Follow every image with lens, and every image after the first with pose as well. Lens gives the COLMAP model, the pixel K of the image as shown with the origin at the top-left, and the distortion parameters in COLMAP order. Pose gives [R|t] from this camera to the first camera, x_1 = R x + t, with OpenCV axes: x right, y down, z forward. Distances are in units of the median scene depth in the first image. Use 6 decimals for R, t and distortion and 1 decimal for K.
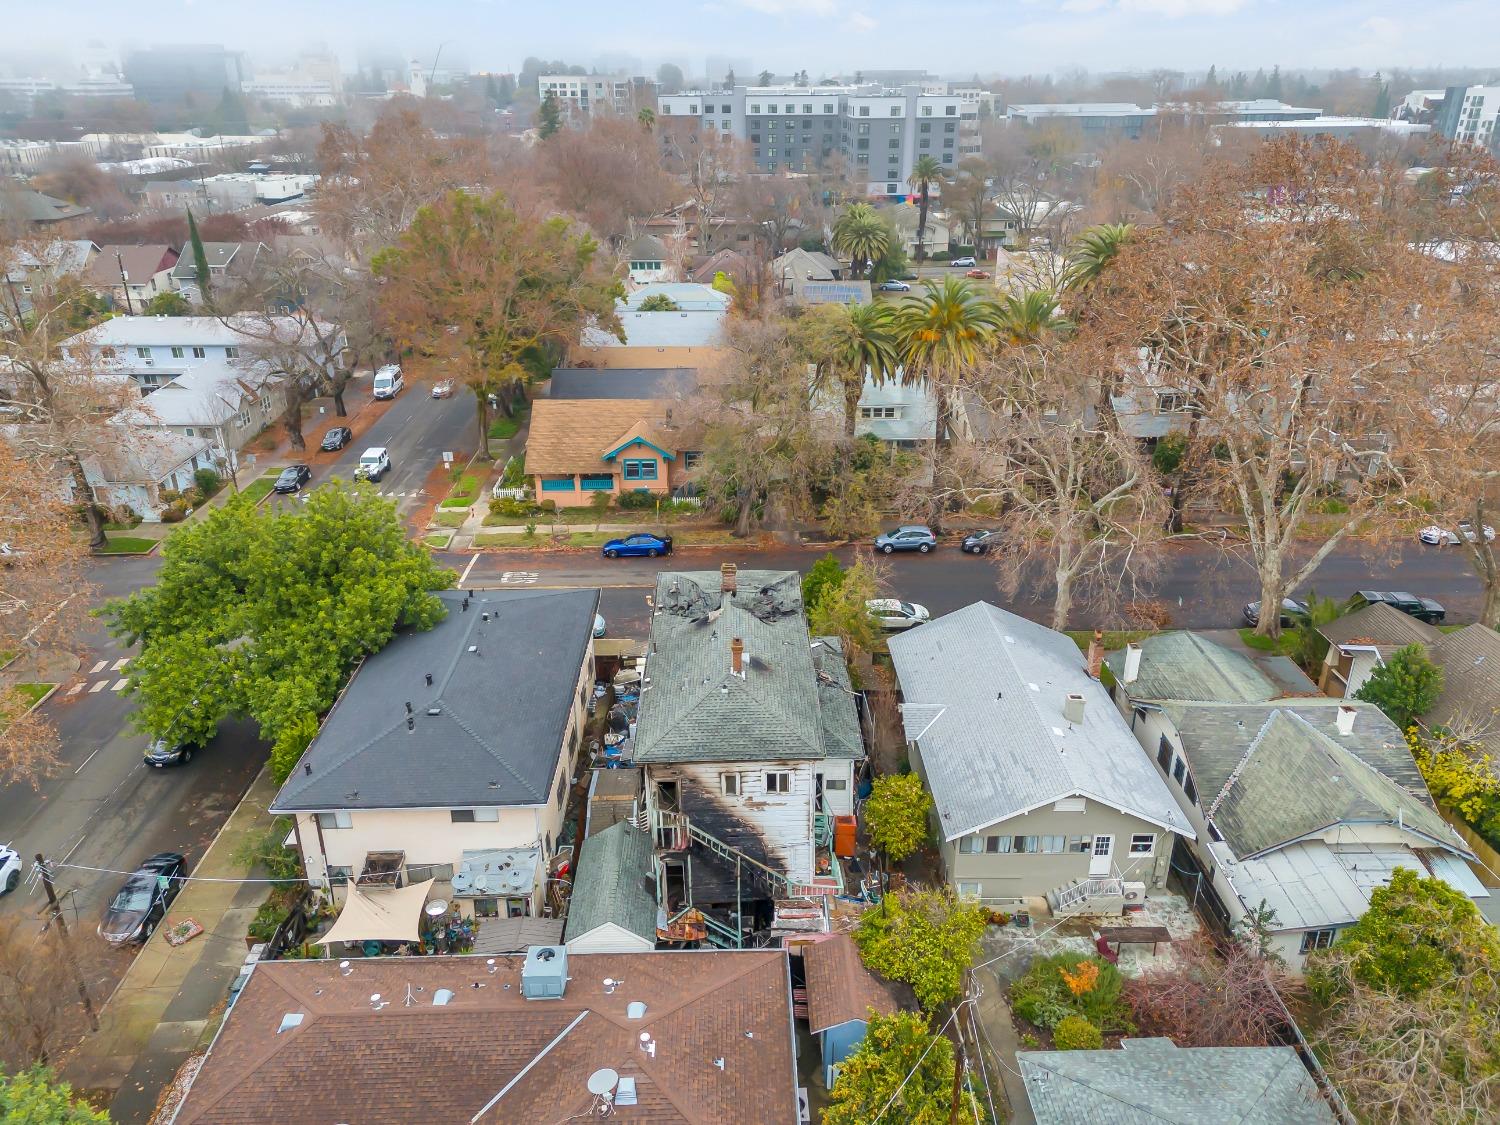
lens RADIAL K [[1094.4, 0, 750.0], [0, 1094.4, 562.5], [0, 0, 1]] dist [0.081627, -0.068760]
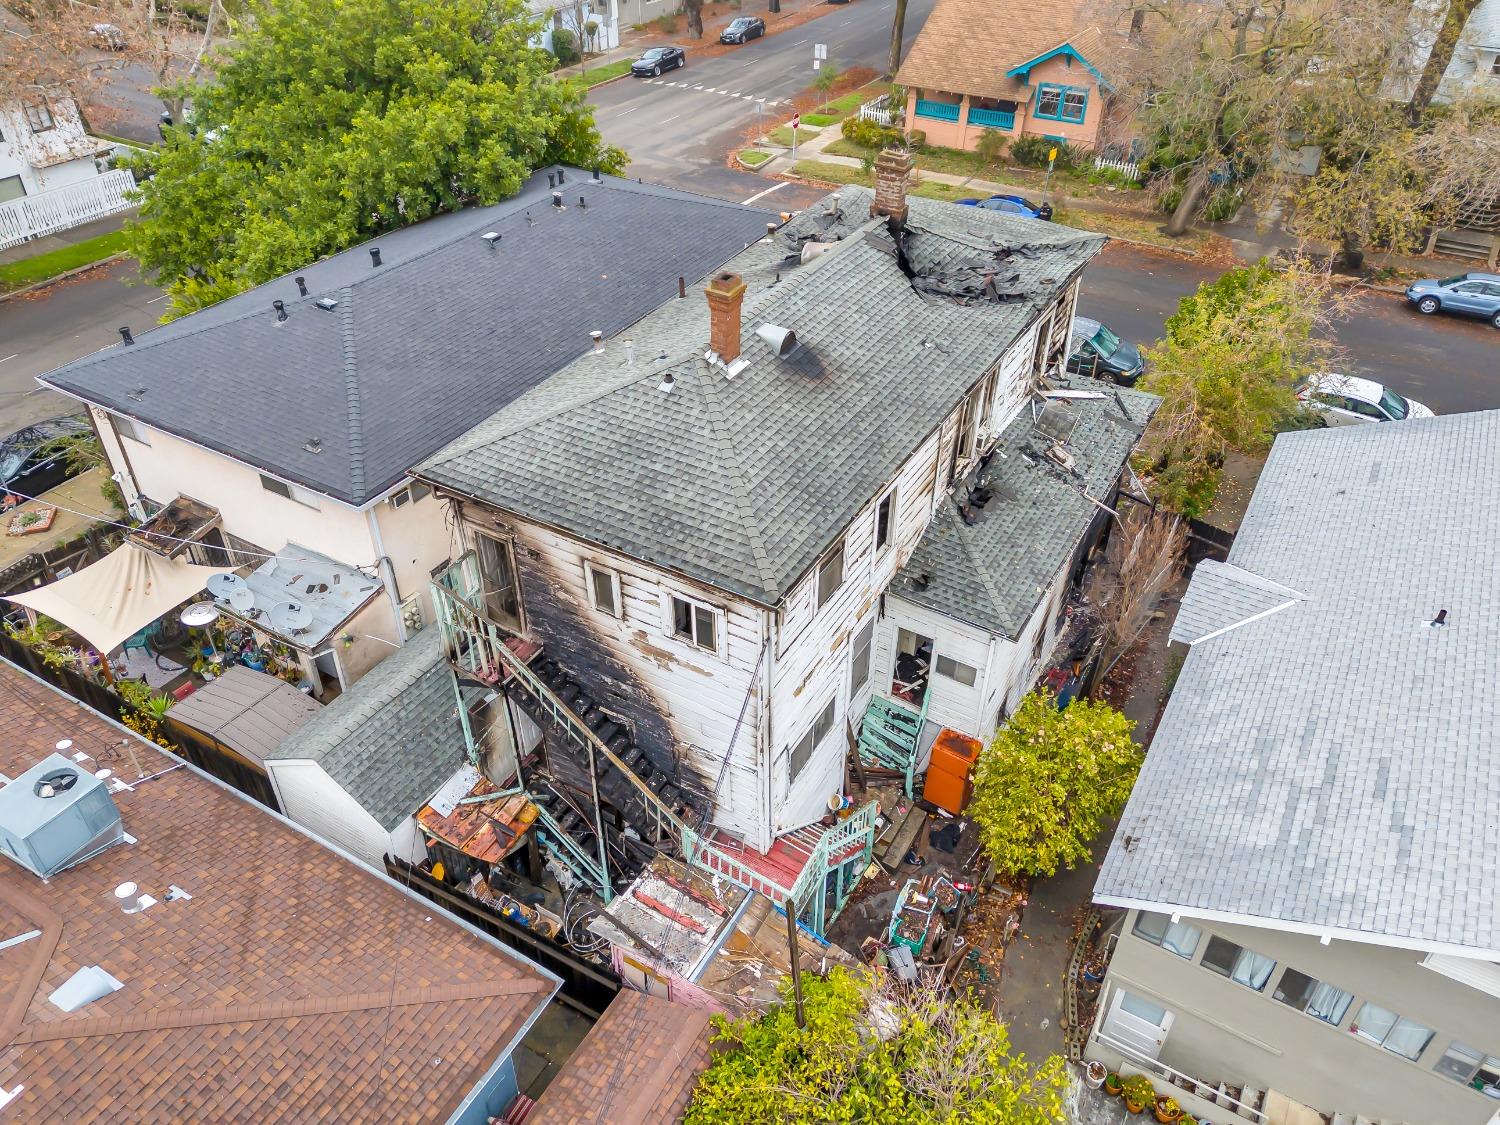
lens RADIAL K [[1094.4, 0, 750.0], [0, 1094.4, 562.5], [0, 0, 1]] dist [0.081627, -0.068760]
pose [[0.853569, 0.326346, -0.406101, 0.185407], [-0.224275, 0.933744, 0.278969, 0.049426], [0.470235, -0.147041, 0.870206, 0.575088]]
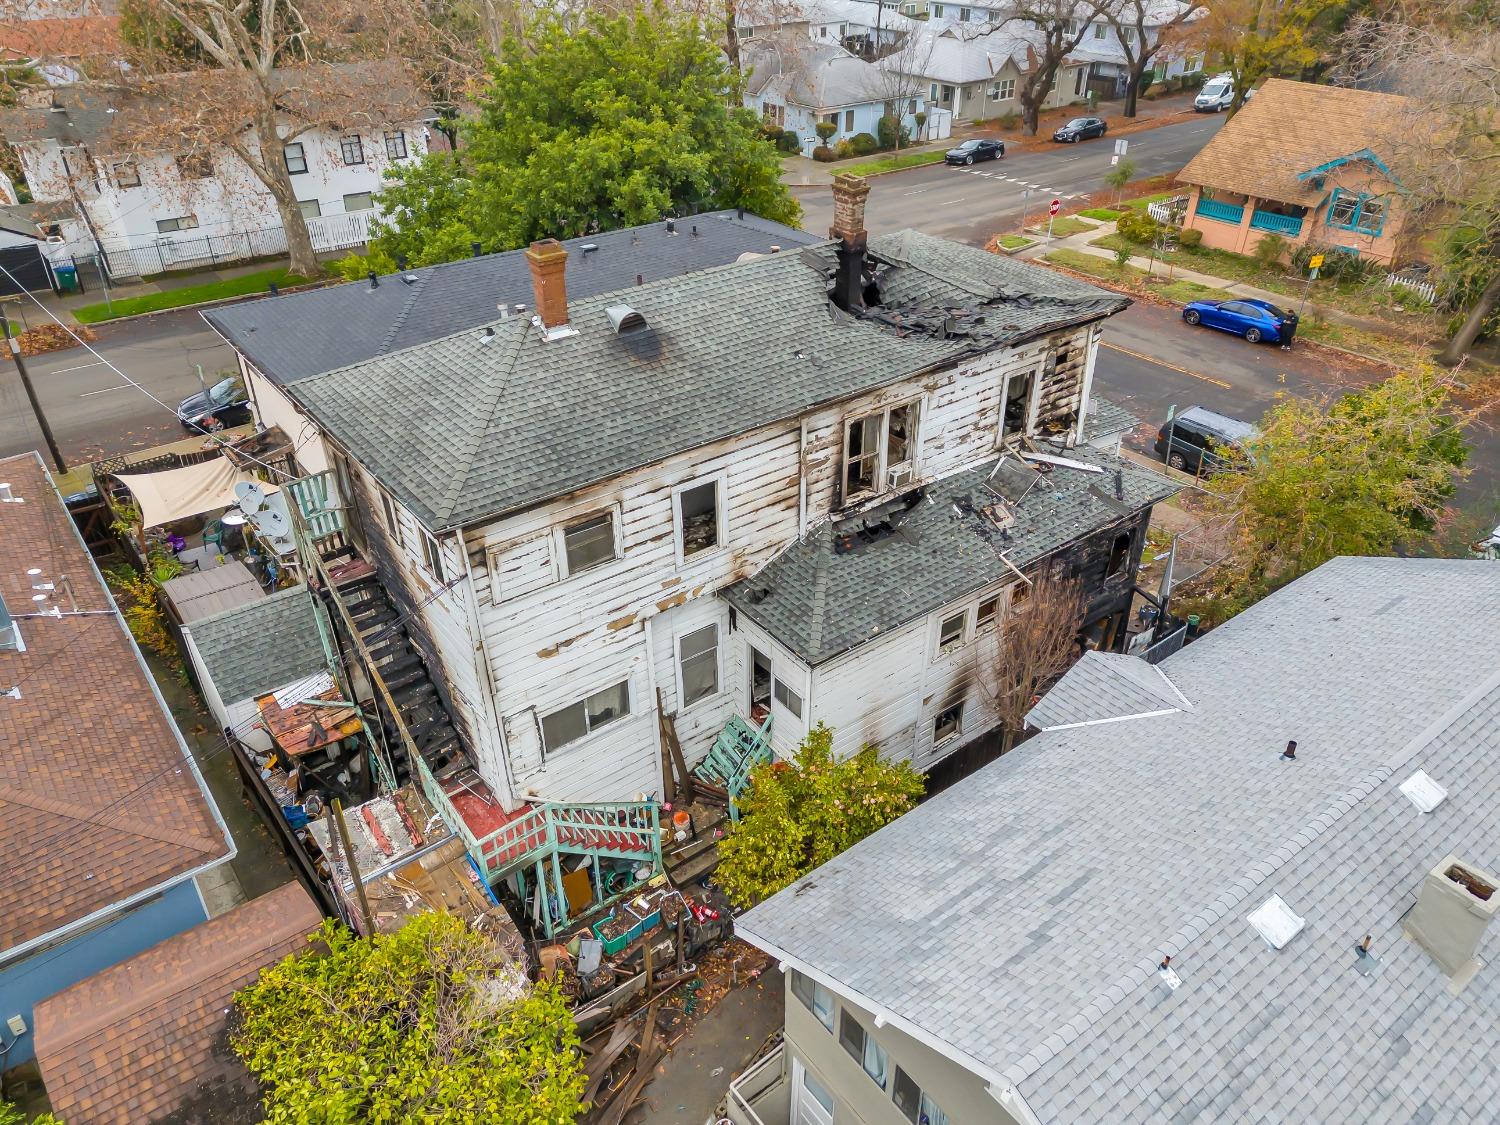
lens RADIAL K [[1094.4, 0, 750.0], [0, 1094.4, 562.5], [0, 0, 1]] dist [0.081627, -0.068760]
pose [[0.593625, 0.433309, -0.678124, 0.360888], [-0.326379, 0.899880, 0.289297, 0.029255], [0.735585, 0.049591, 0.675614, 0.707573]]
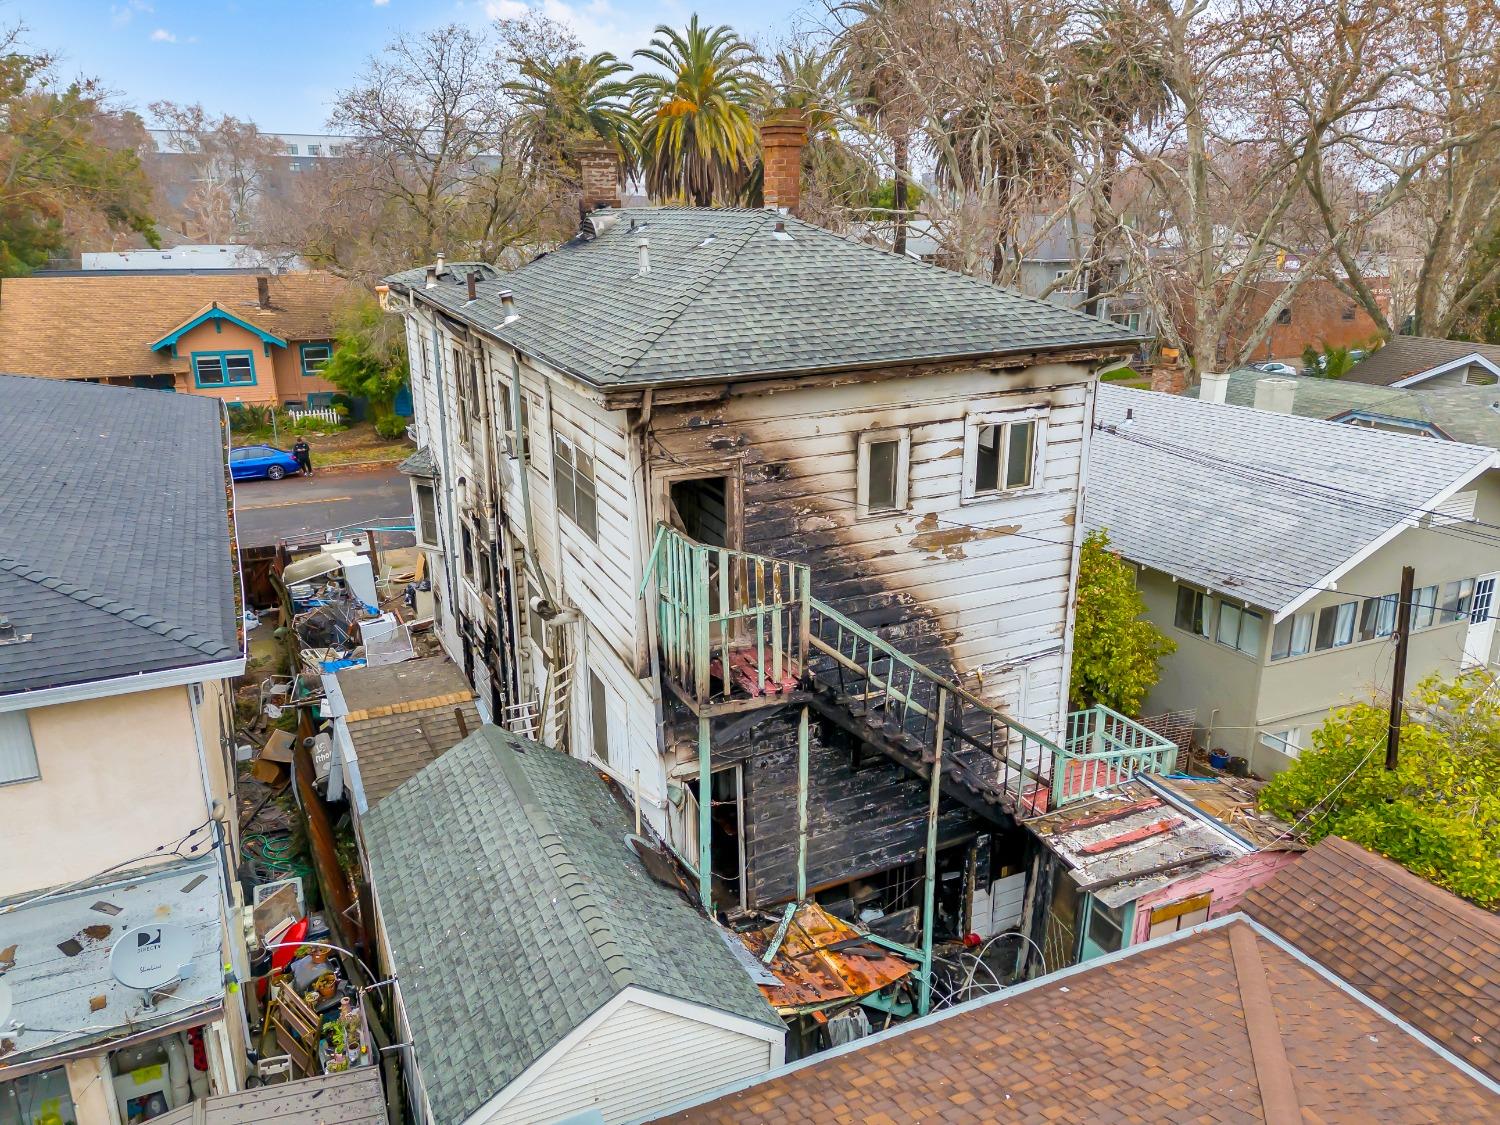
lens RADIAL K [[1106.5, 0, 750.0], [0, 1106.5, 562.5], [0, 0, 1]] dist [0.039430, 0.001615]
pose [[0.915247, -0.118237, 0.385153, -0.160418], [0.160566, 0.983815, -0.079538, 0.219953], [-0.369515, 0.134640, 0.919419, 0.642702]]
